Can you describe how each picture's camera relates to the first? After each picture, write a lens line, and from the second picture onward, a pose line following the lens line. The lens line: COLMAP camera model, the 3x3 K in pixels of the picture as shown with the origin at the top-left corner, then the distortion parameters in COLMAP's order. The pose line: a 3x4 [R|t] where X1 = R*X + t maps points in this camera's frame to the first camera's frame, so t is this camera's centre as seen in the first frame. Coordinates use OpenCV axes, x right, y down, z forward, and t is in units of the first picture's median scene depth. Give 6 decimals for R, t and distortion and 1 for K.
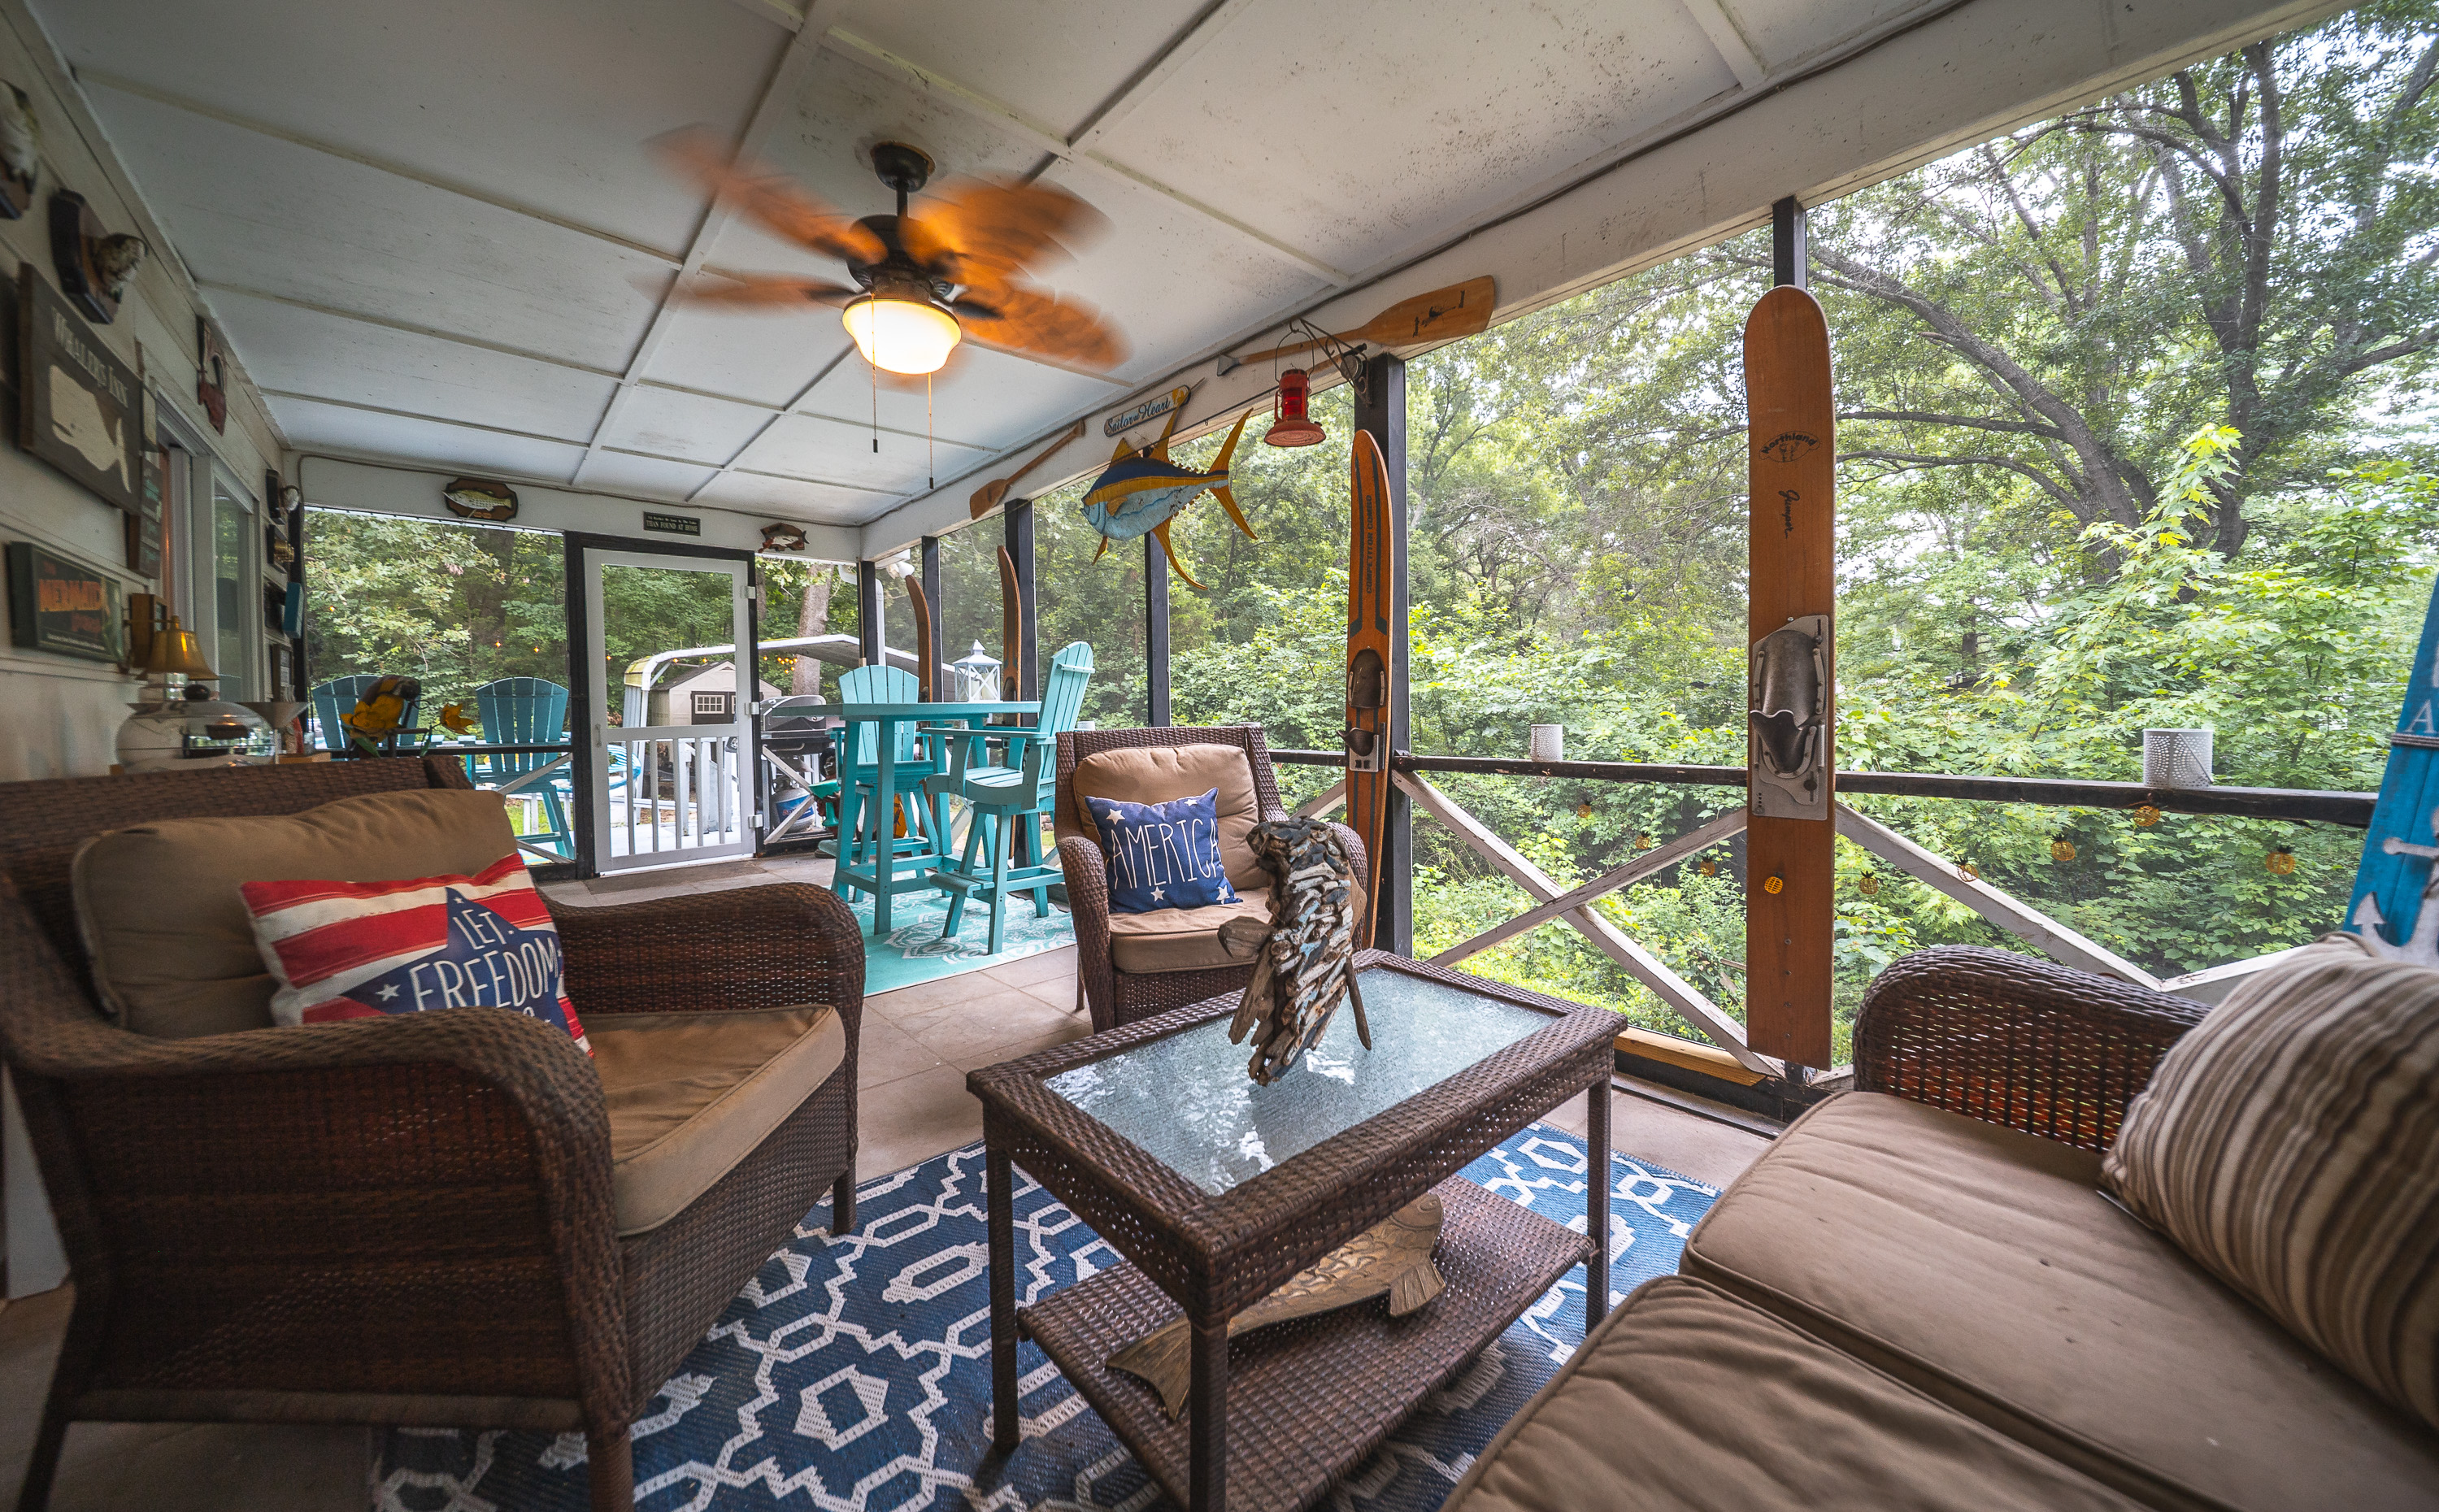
lens RADIAL K [[873.1, 0, 1217.4], [0, 873.1, 742.5], [0, 0, 1]] dist [0.001111, 0.000072]
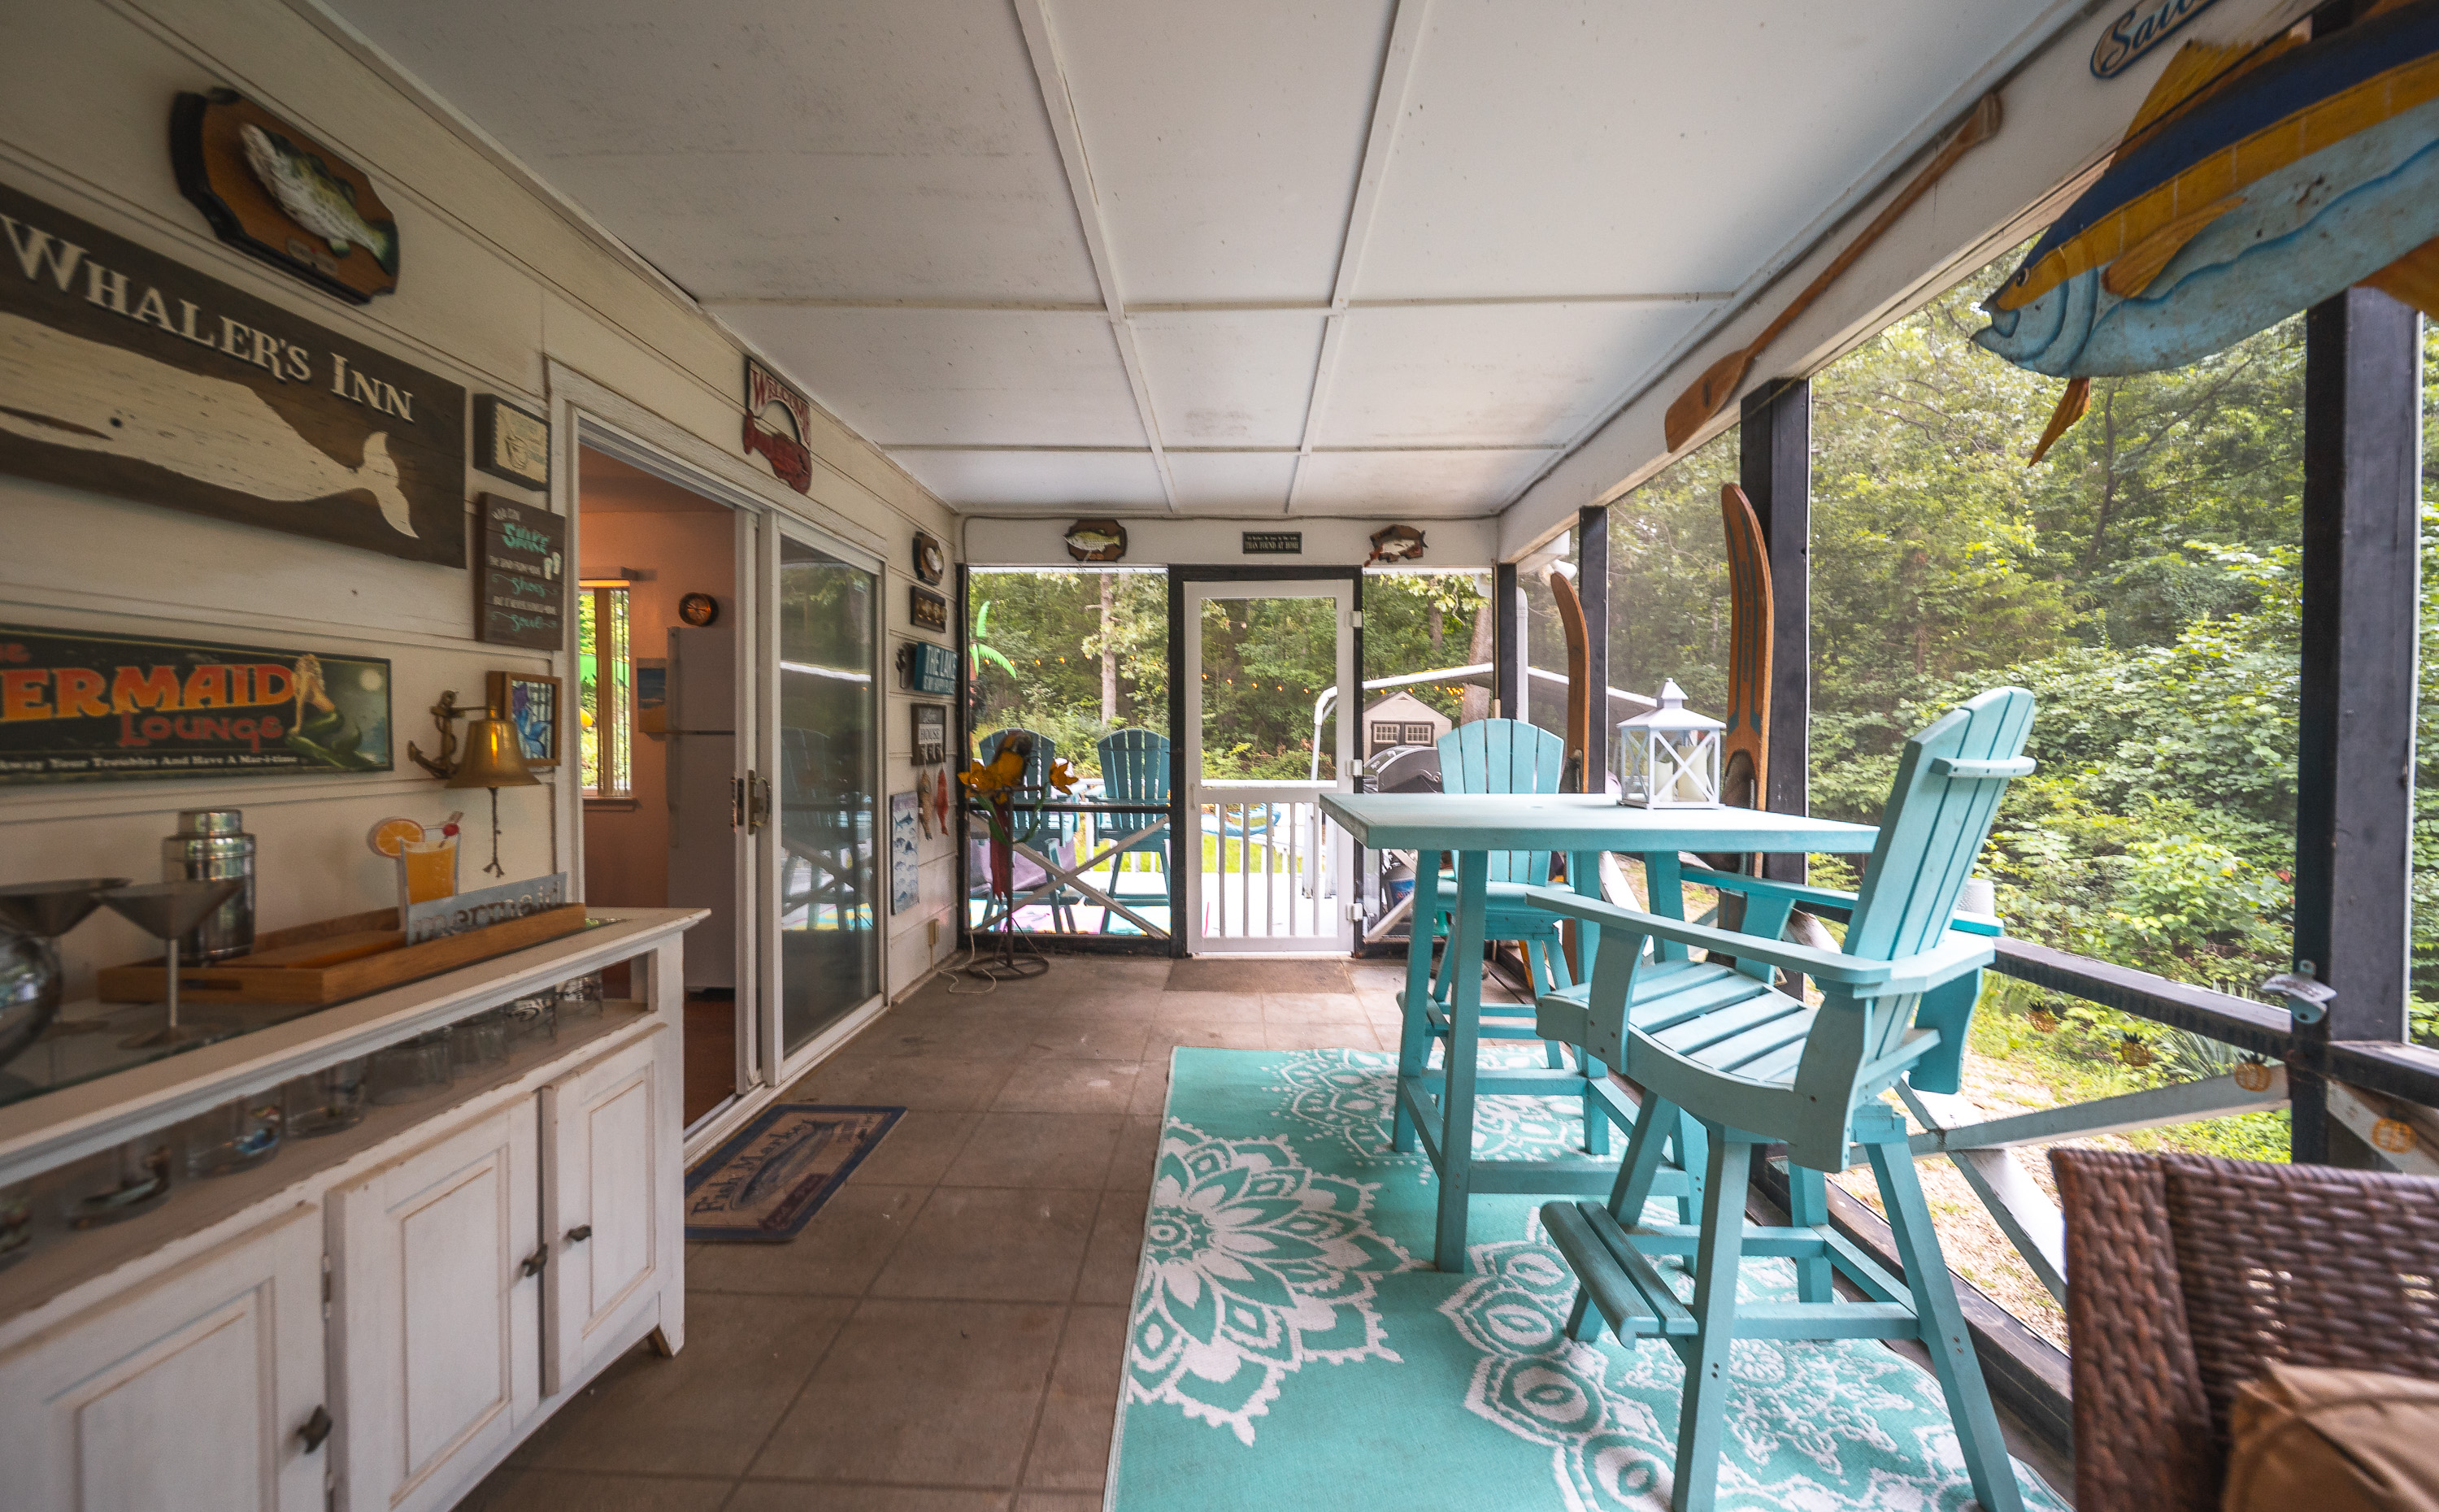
lens RADIAL K [[873.1, 0, 1217.4], [0, 873.1, 742.5], [0, 0, 1]] dist [0.001111, 0.000072]
pose [[0.734581, 0.021677, -0.678174, -0.101784], [-0.038304, 0.999221, -0.009550, -0.053293], [0.677439, 0.032992, 0.734839, 0.369889]]
